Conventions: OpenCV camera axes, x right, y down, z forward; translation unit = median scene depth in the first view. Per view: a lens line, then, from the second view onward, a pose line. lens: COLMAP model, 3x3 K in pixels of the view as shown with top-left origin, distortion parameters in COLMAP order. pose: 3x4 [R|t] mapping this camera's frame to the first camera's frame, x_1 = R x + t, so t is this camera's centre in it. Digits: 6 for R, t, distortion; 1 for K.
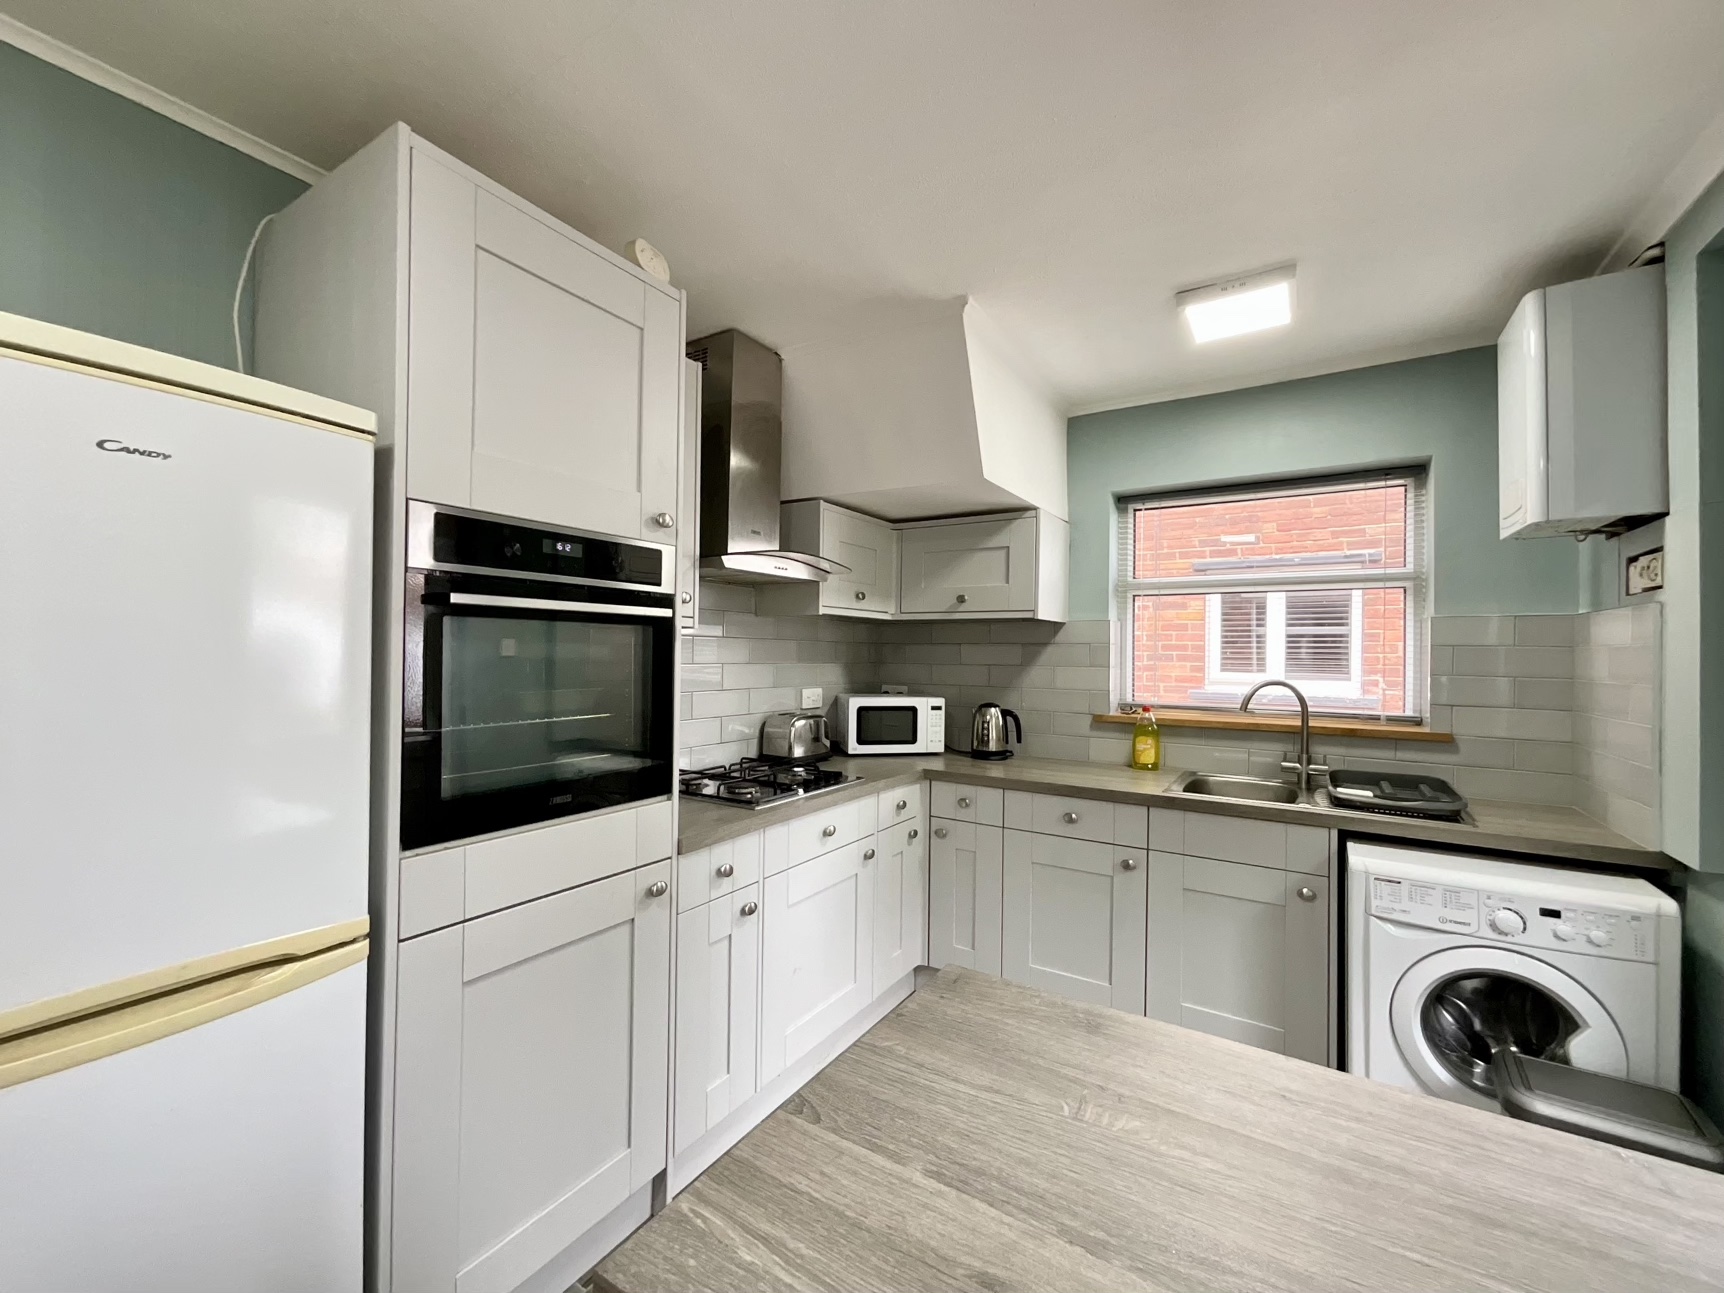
lens RADIAL K [[698.0, 0, 856.3], [0, 698.0, 647.4], [0, 0, 1]] dist [-0.003742, 0.000644]
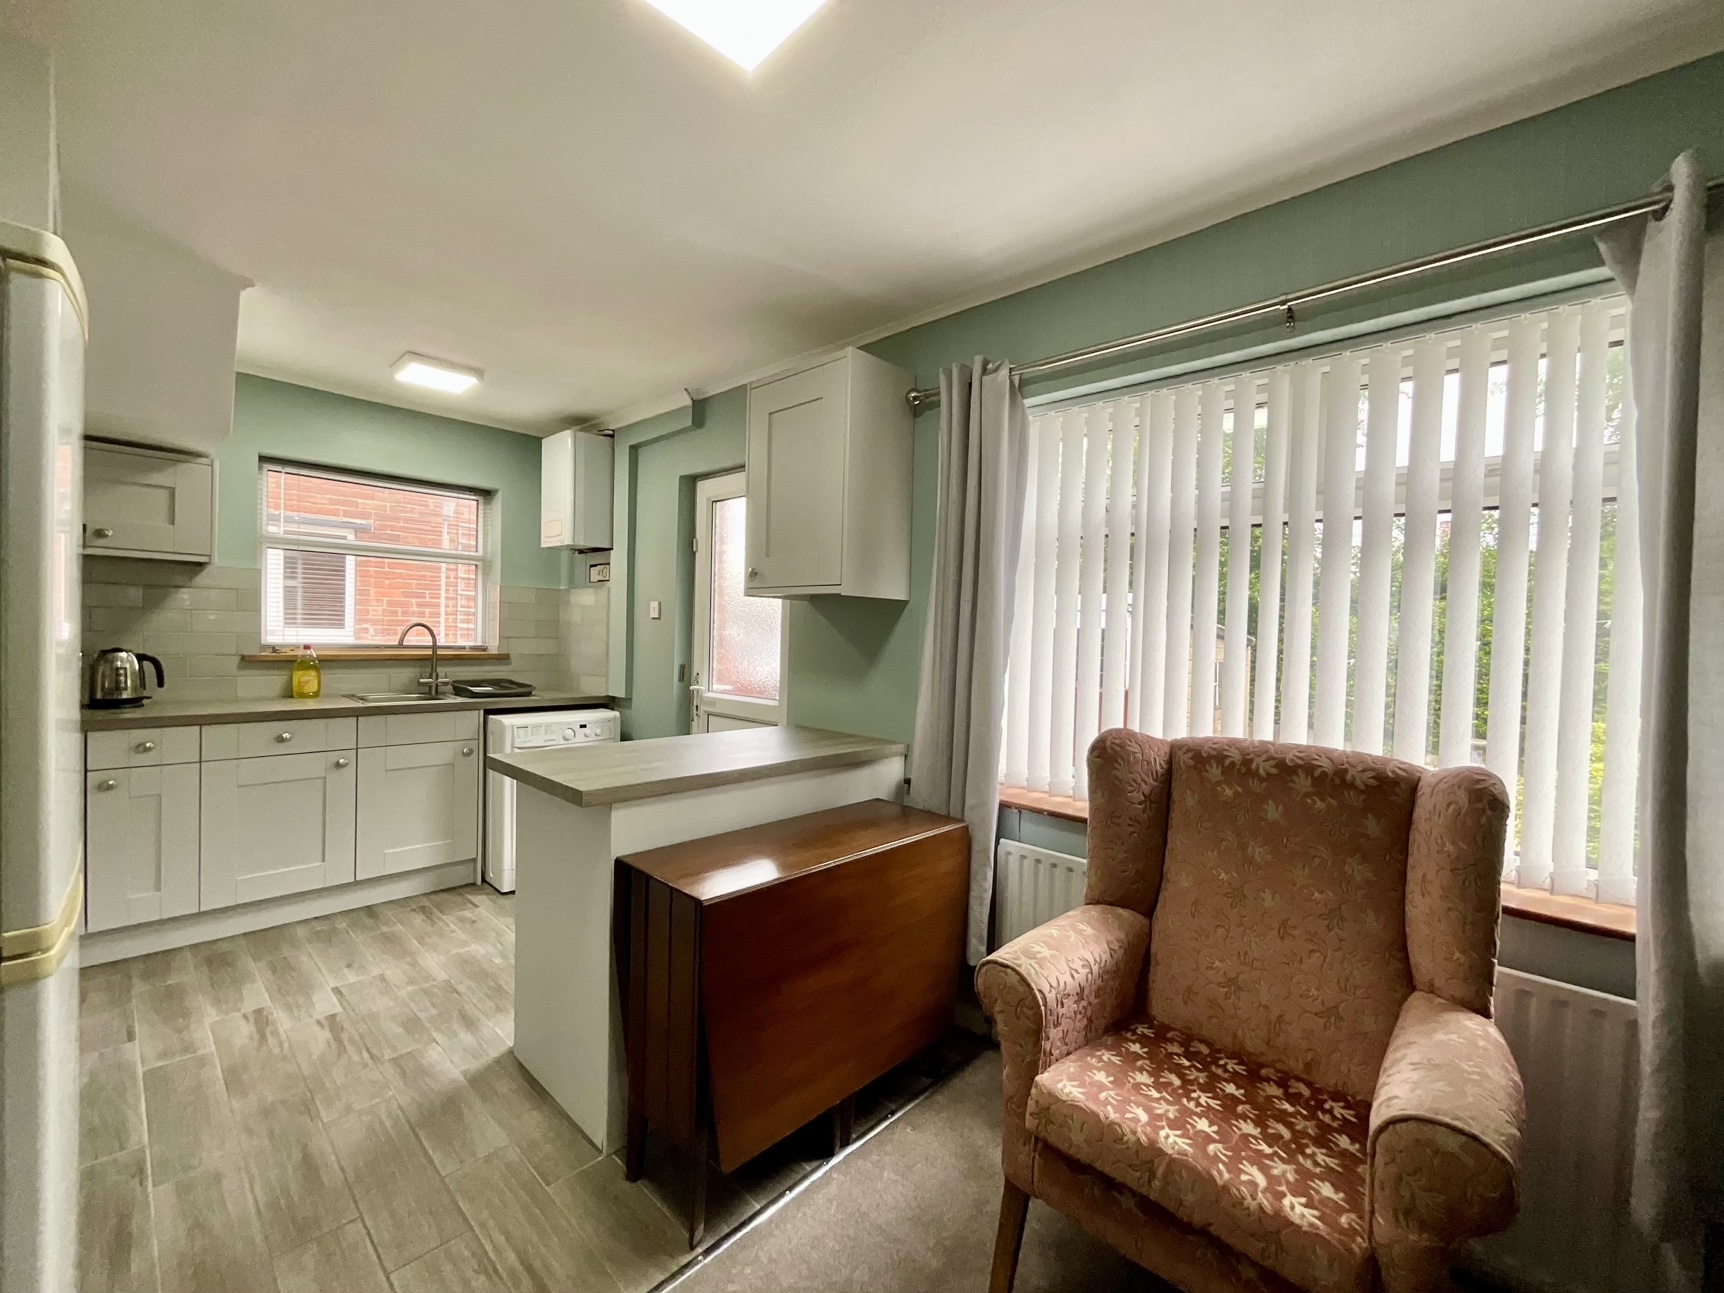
lens RADIAL K [[698.0, 0, 859.8], [0, 698.0, 646.7], [0, 0, 1]] dist [-0.003742, 0.000644]
pose [[0.181677, -0.028360, 0.982949, -0.690479], [-0.035221, 0.998755, 0.035326, 0.013979], [-0.982727, -0.041038, 0.180452, -0.171977]]
